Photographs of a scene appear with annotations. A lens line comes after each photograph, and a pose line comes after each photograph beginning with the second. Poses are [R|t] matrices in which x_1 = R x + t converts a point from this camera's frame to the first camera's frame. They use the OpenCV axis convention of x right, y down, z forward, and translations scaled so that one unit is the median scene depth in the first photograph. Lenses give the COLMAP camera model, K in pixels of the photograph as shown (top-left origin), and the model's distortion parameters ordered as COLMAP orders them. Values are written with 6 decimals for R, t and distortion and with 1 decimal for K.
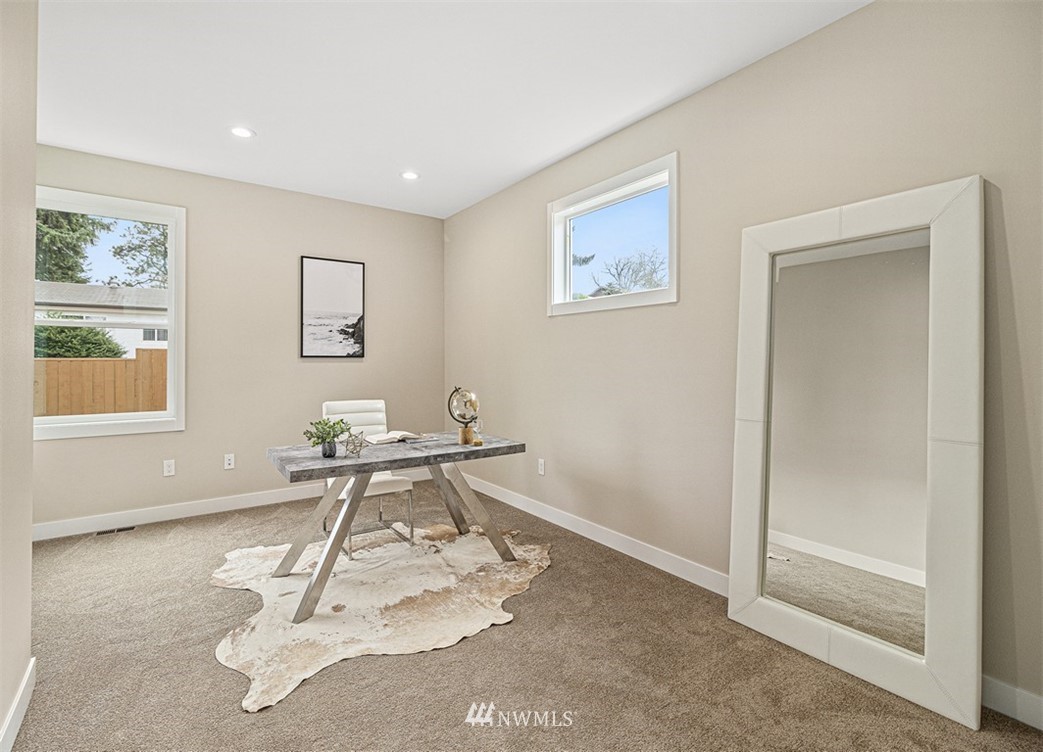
lens RADIAL K [[486.9, 0, 518.1], [0, 486.9, 358.0], [0, 0, 1]] dist [-0.001874, 0.000246]
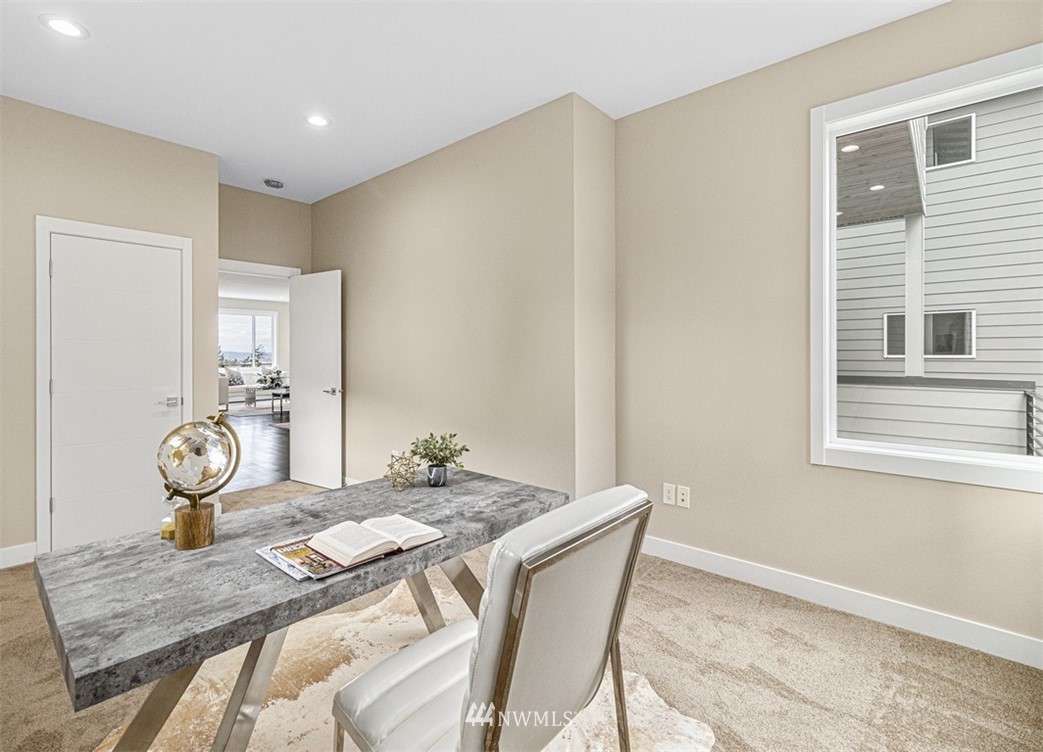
lens RADIAL K [[487.0, 0, 514.1], [0, 487.0, 355.1], [0, 0, 1]] dist [-0.000087, 0.000767]
pose [[-0.974453, 0.004088, -0.224553, -0.356392], [0.004387, 0.999990, -0.000834, 0.011642], [0.224547, -0.001798, -0.974462, 1.829865]]
